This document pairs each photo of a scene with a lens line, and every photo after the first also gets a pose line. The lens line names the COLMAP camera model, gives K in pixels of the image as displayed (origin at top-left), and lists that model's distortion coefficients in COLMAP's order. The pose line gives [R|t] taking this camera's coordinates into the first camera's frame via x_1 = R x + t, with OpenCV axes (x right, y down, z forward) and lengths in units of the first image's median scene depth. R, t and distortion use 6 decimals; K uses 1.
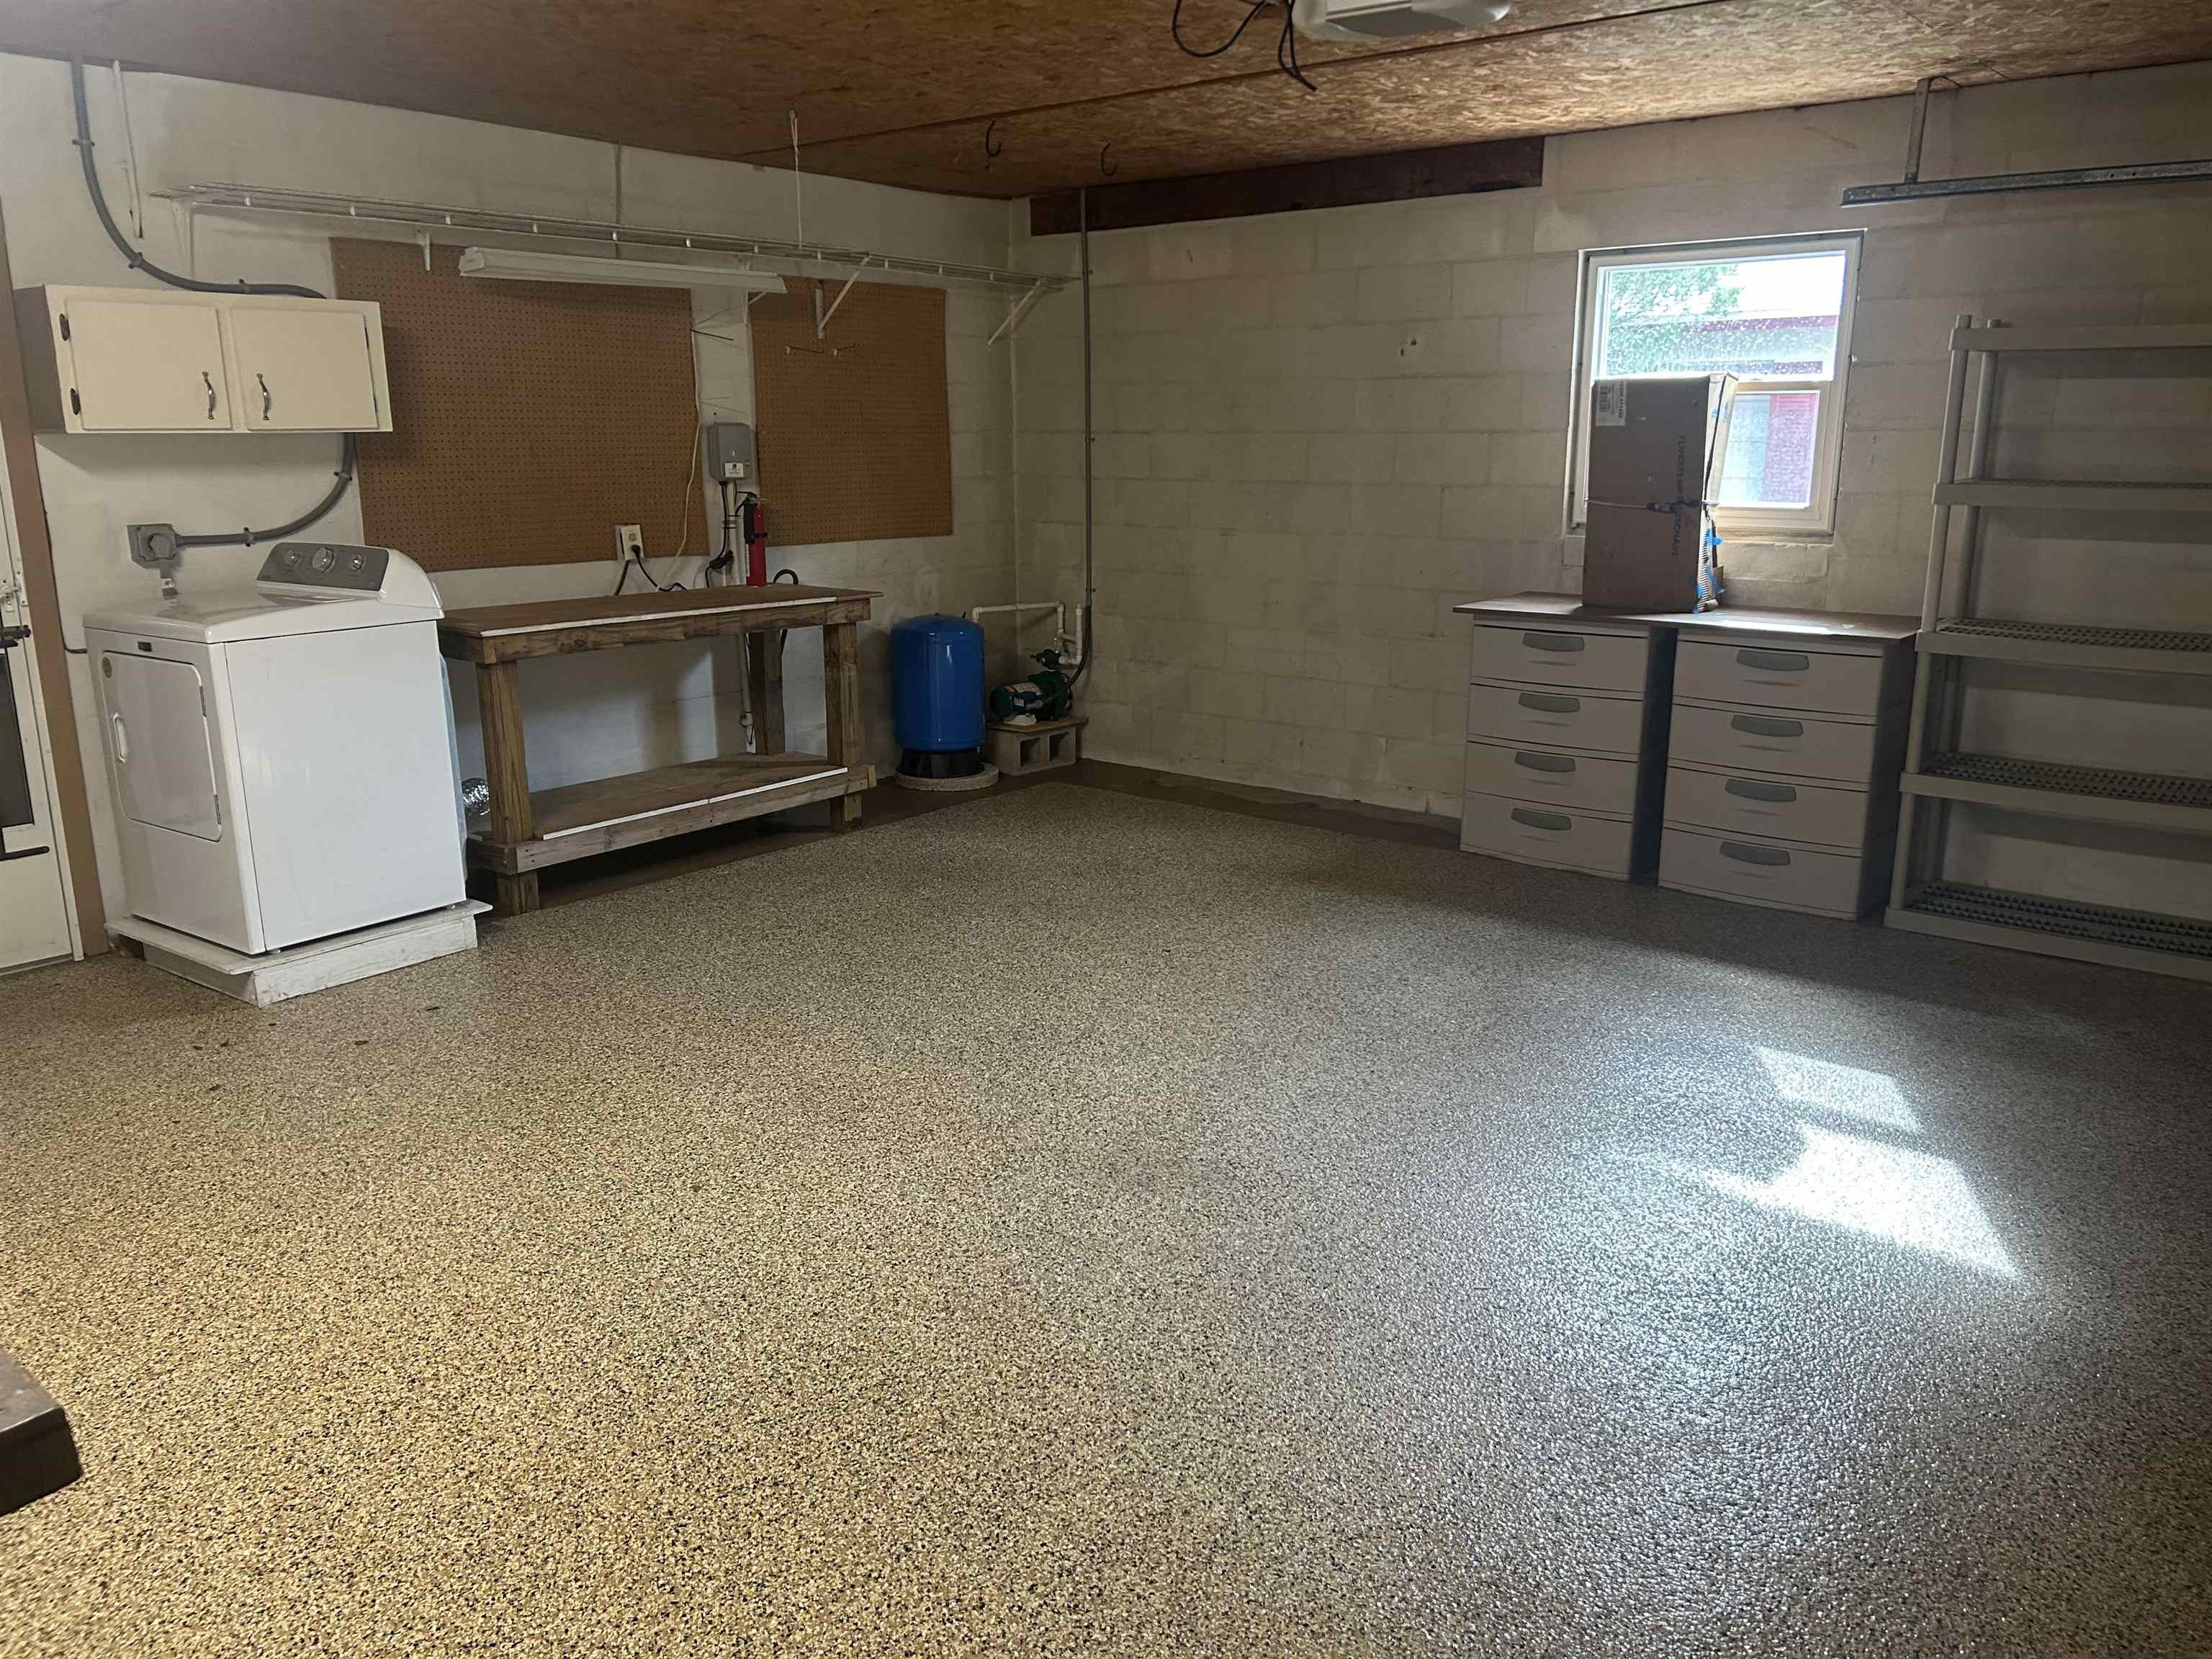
lens RADIAL K [[1658.5, 0, 1103.9], [0, 1658.5, 823.1], [0, 0, 1]] dist [0.057577, -0.056589]
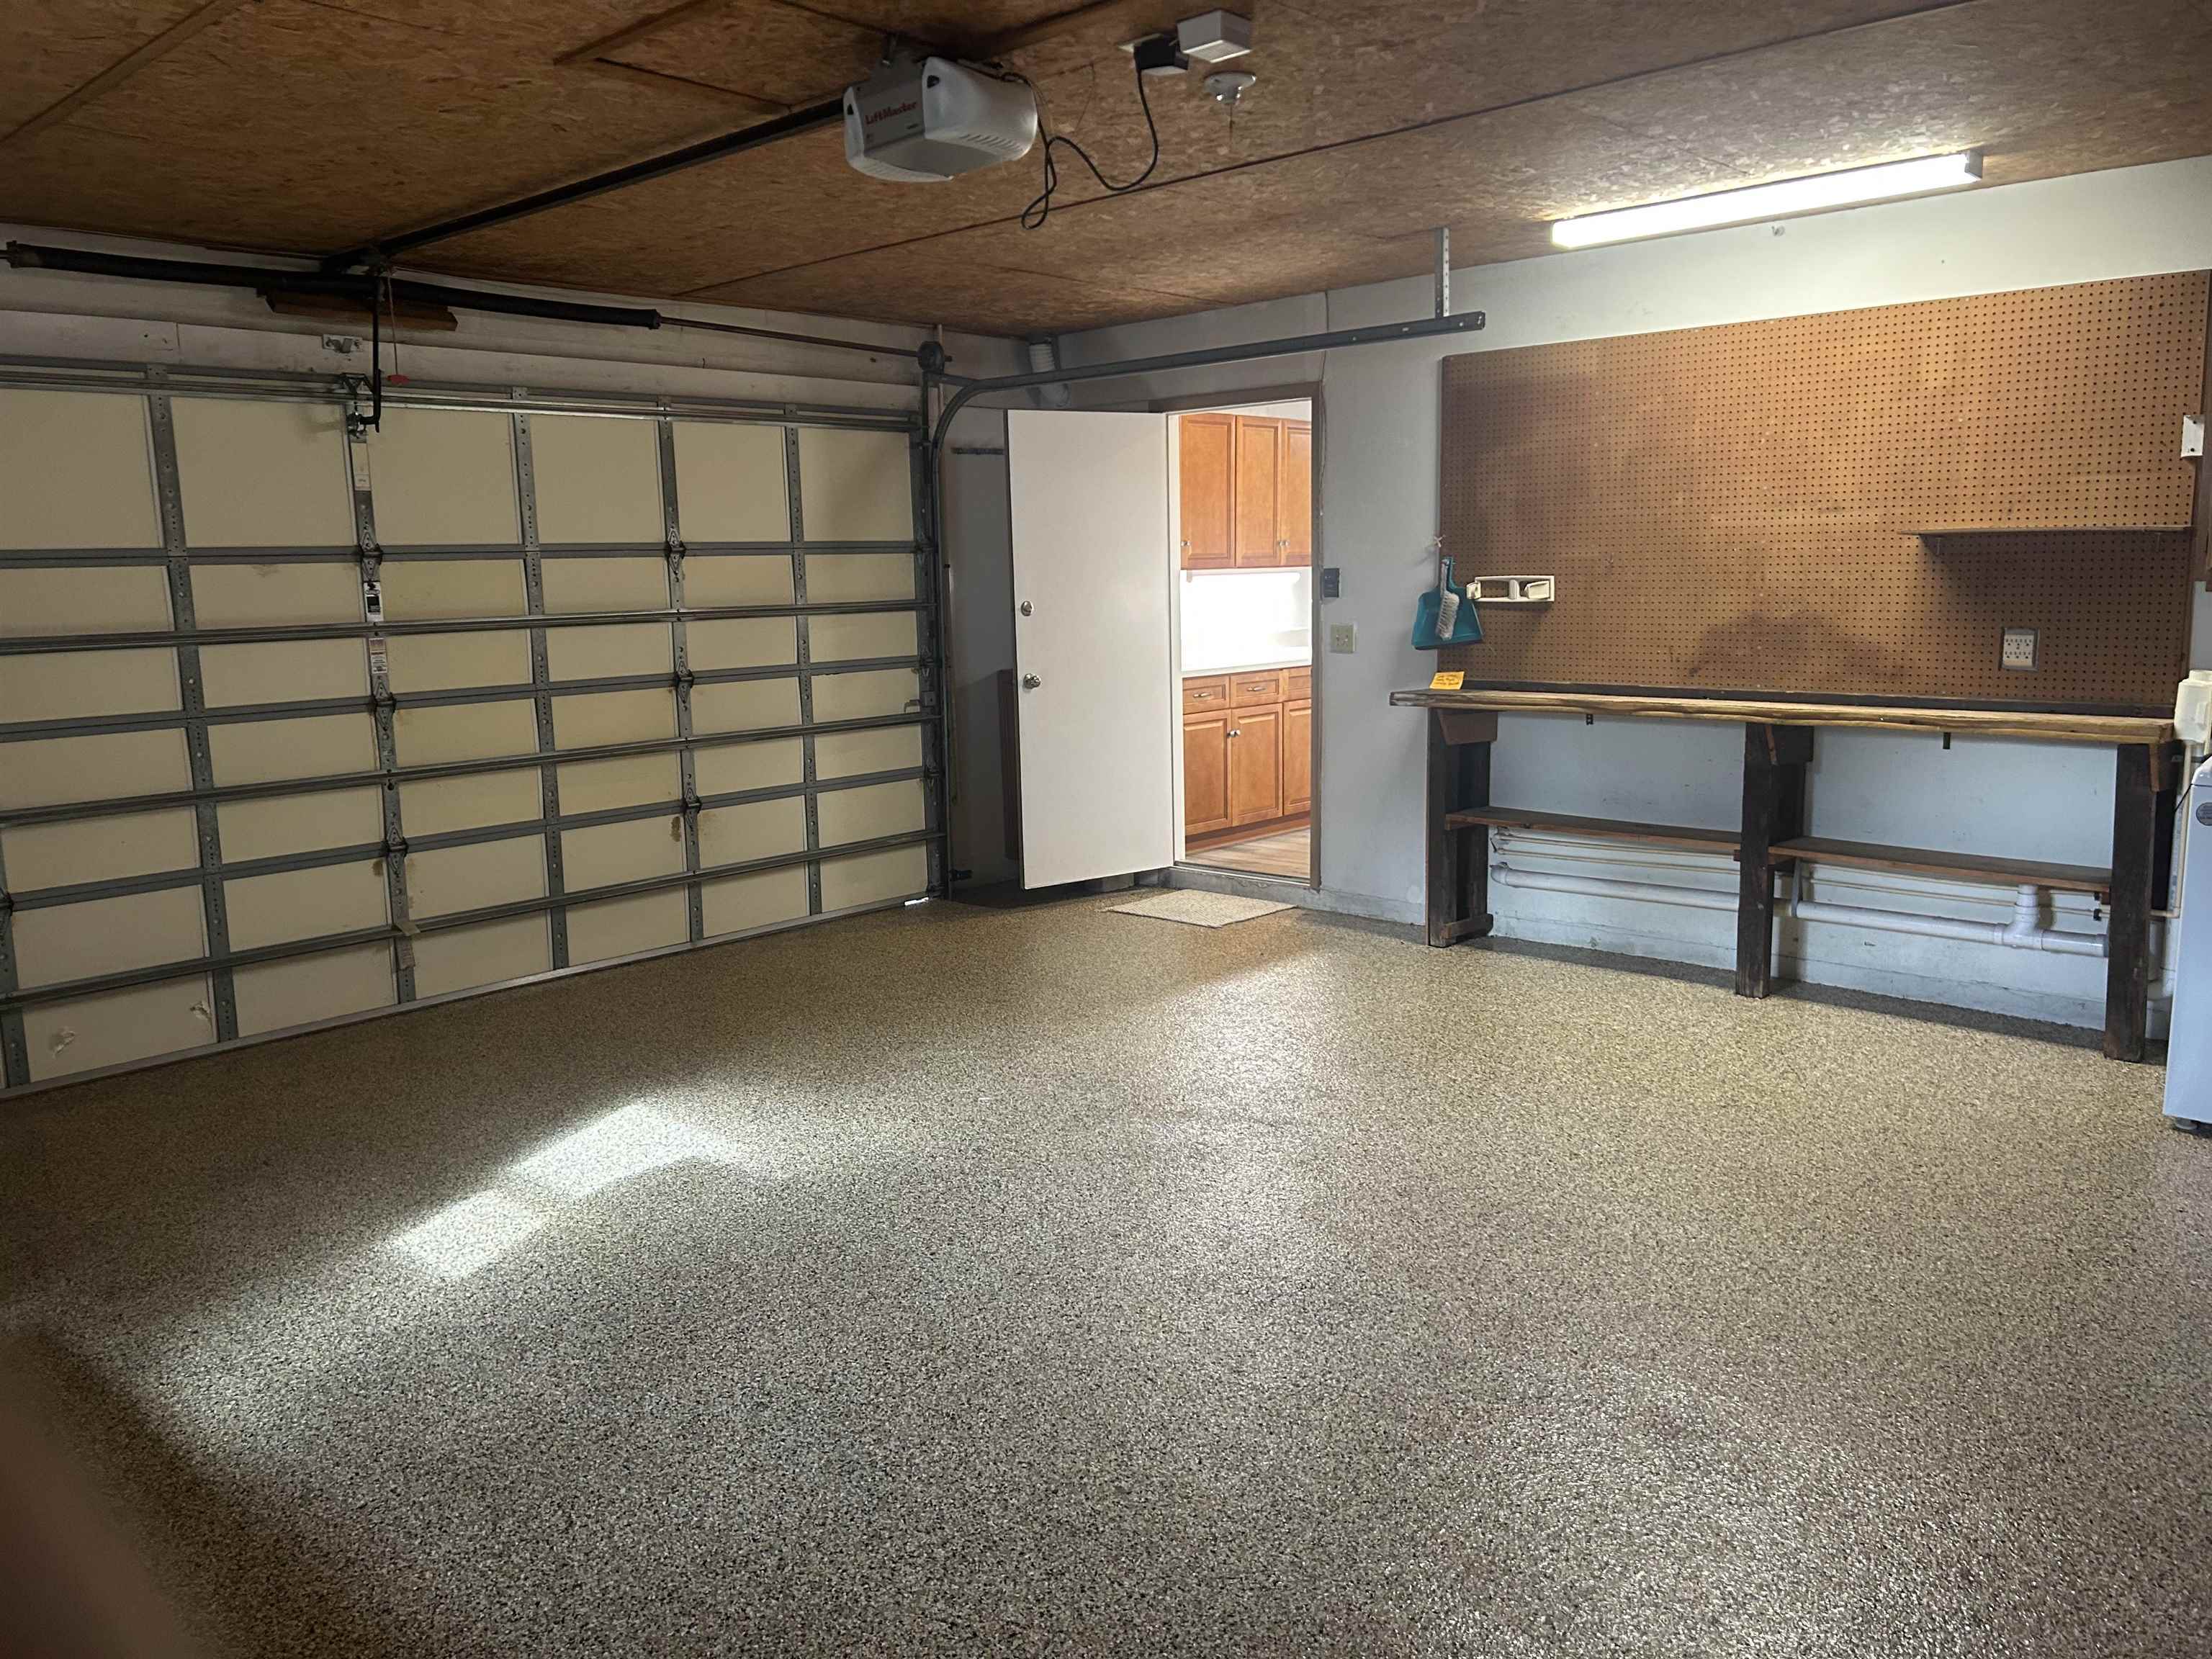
lens RADIAL K [[1658.5, 0, 1103.9], [0, 1658.5, 823.1], [0, 0, 1]] dist [0.057577, -0.056589]
pose [[-0.997334, 0.015040, 0.071400, 0.002953], [0.040747, 0.926539, 0.373985, -0.385273], [-0.060530, 0.375898, -0.924682, 1.692297]]
